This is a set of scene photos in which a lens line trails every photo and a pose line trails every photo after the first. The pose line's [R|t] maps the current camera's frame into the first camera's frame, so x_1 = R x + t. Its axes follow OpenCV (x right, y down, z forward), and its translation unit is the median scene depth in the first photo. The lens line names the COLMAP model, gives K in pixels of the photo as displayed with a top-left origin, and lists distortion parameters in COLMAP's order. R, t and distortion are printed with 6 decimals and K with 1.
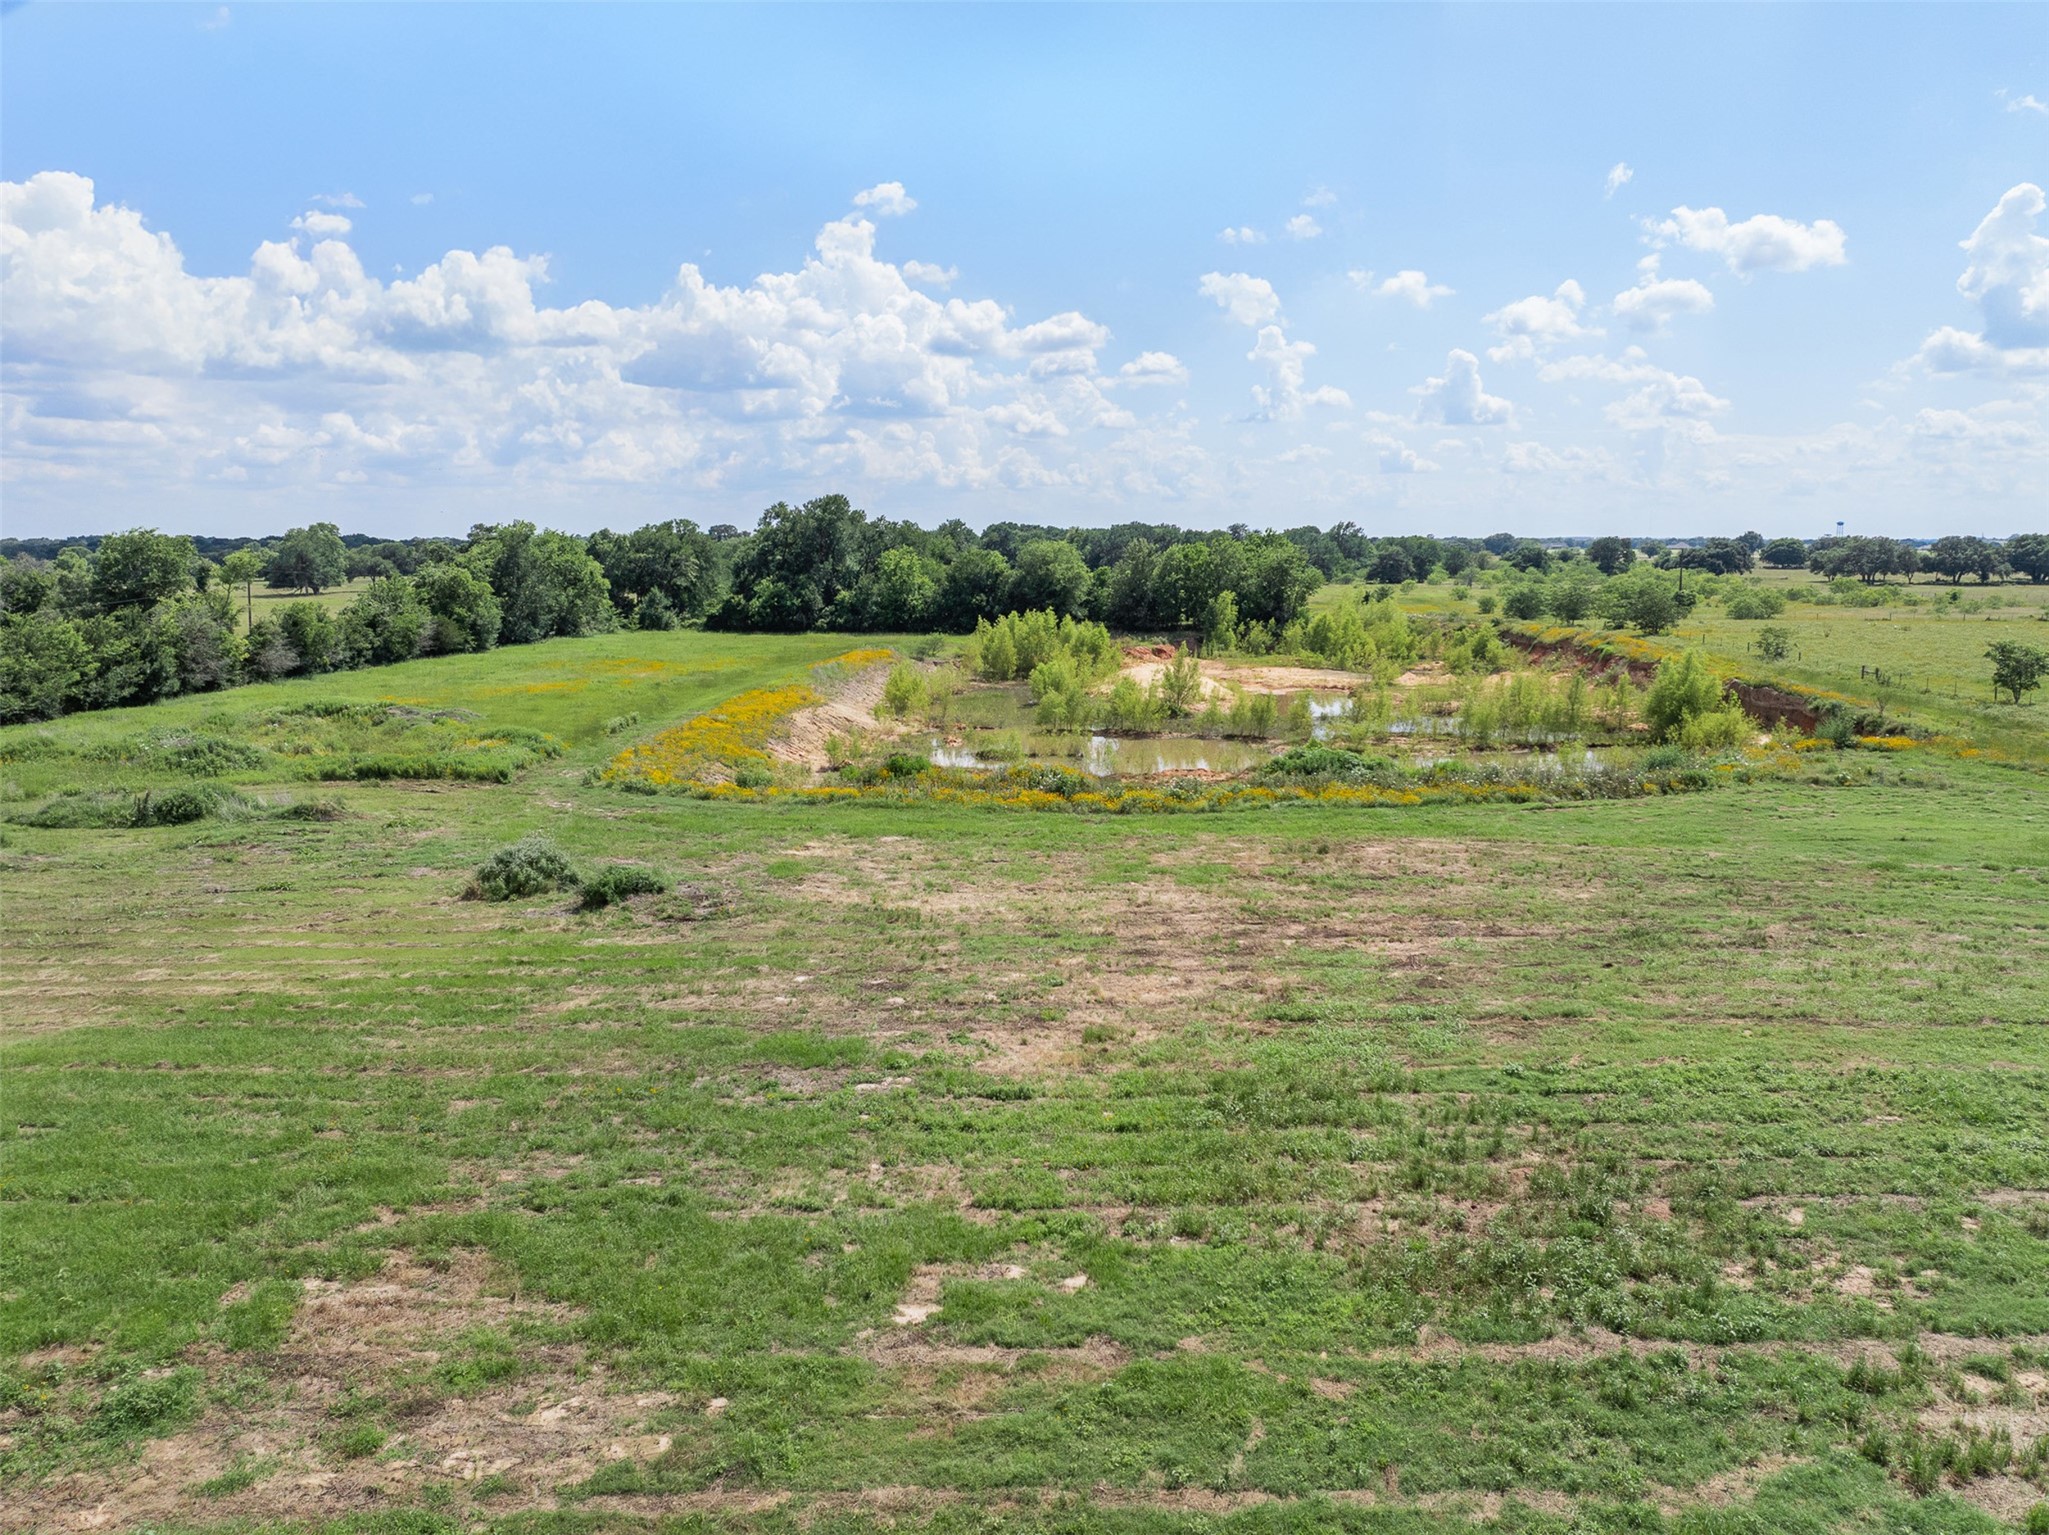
lens RADIAL K [[1446.9, 0, 1027.3], [0, 1446.9, 765.9], [0, 0, 1]] dist [-0.022630, -0.007286]
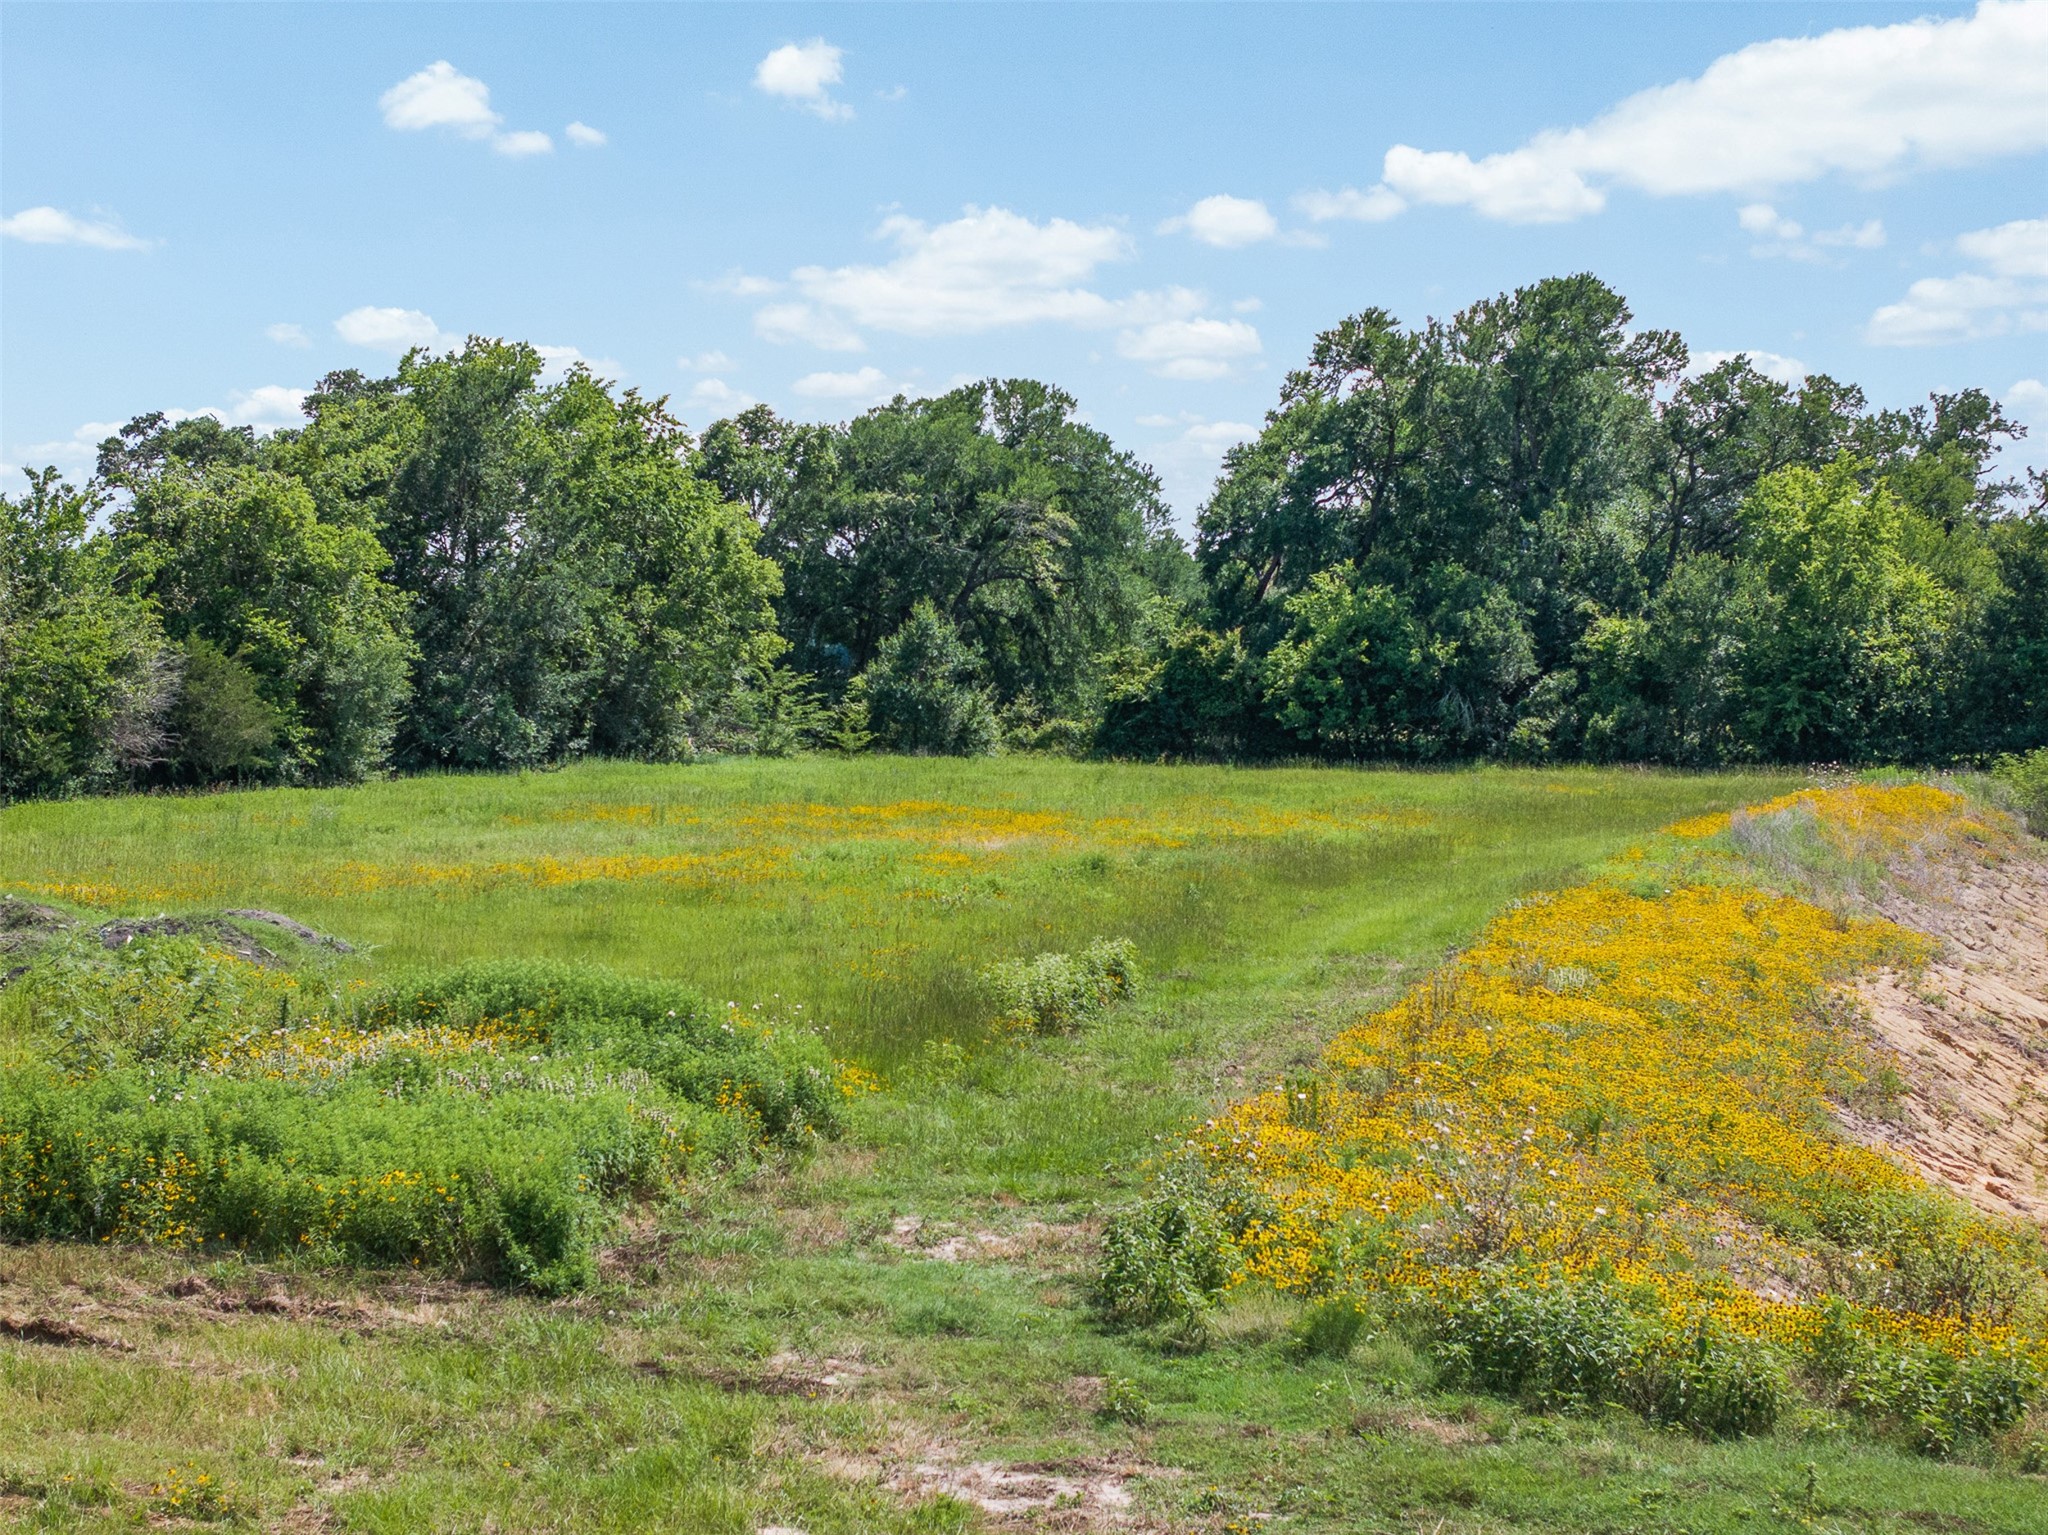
lens RADIAL K [[4114.1, 0, 1020.5], [0, 4114.1, 765.6], [0, 0, 1]] dist [-0.062634, 0.000000]
pose [[0.982115, 0.012229, -0.187883, -0.090232], [-0.035100, 0.992287, -0.118889, 0.002705], [0.184980, 0.123357, 0.974969, 0.228491]]
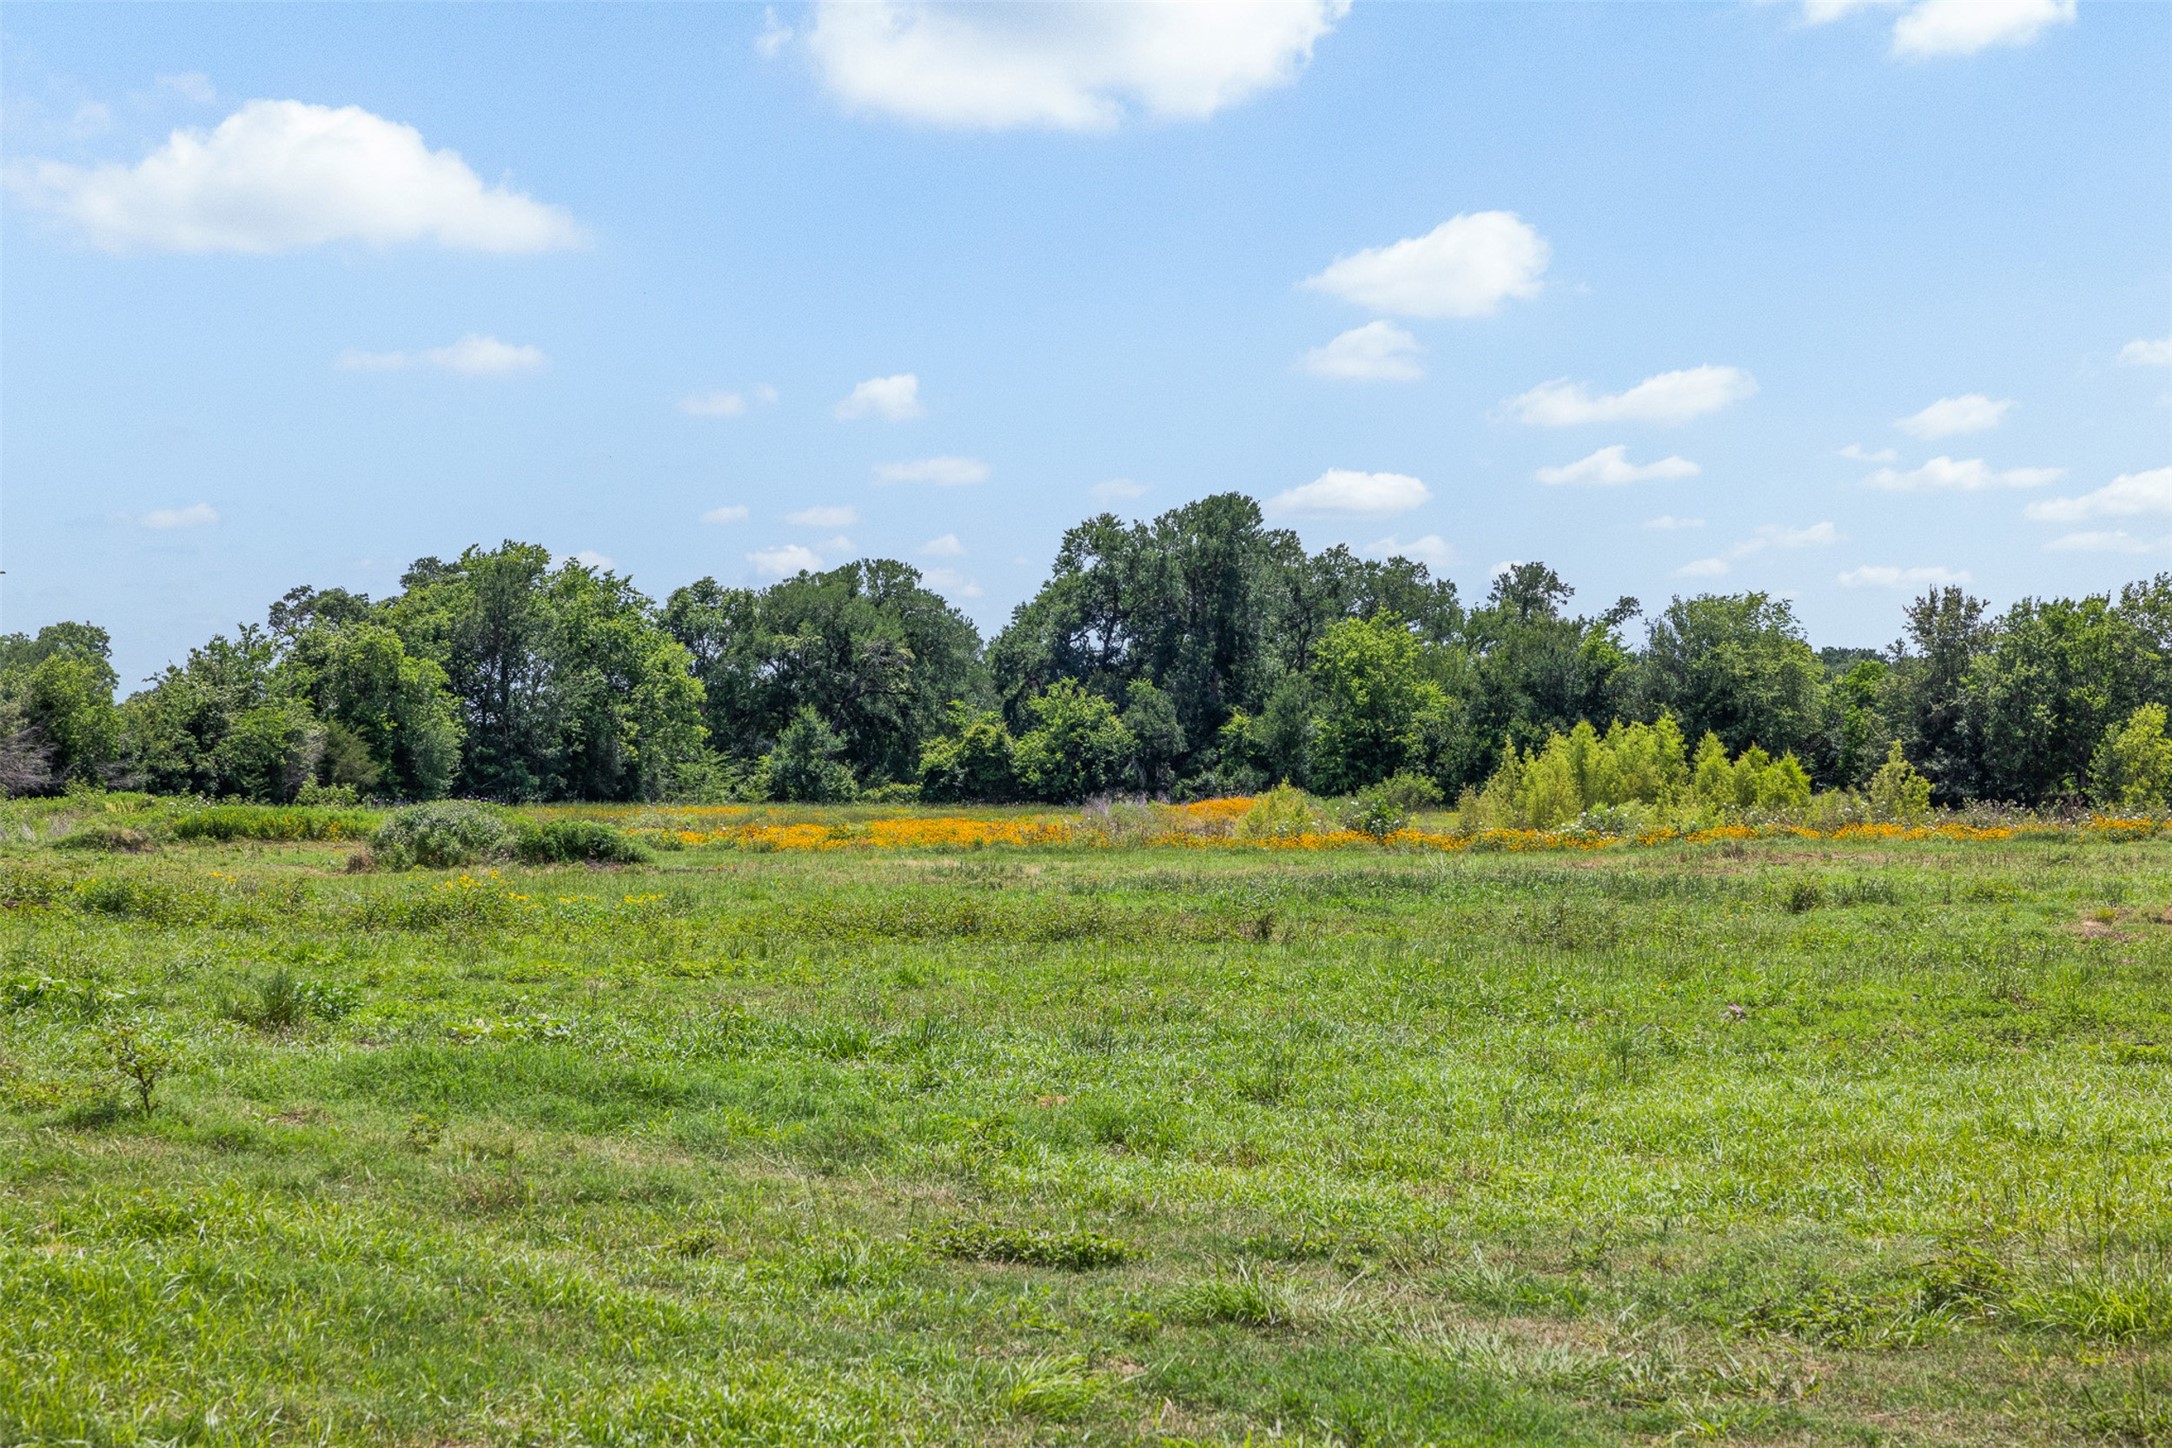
lens RADIAL K [[4228.0, 0, 1098.2], [0, 4228.0, 725.4], [0, 0, 1]] dist [0.065909, 0.000000]
pose [[0.978884, 0.002393, -0.204400, 0.086056], [-0.035835, 0.986455, -0.160068, 0.082066], [0.201249, 0.164013, 0.965711, -0.205323]]
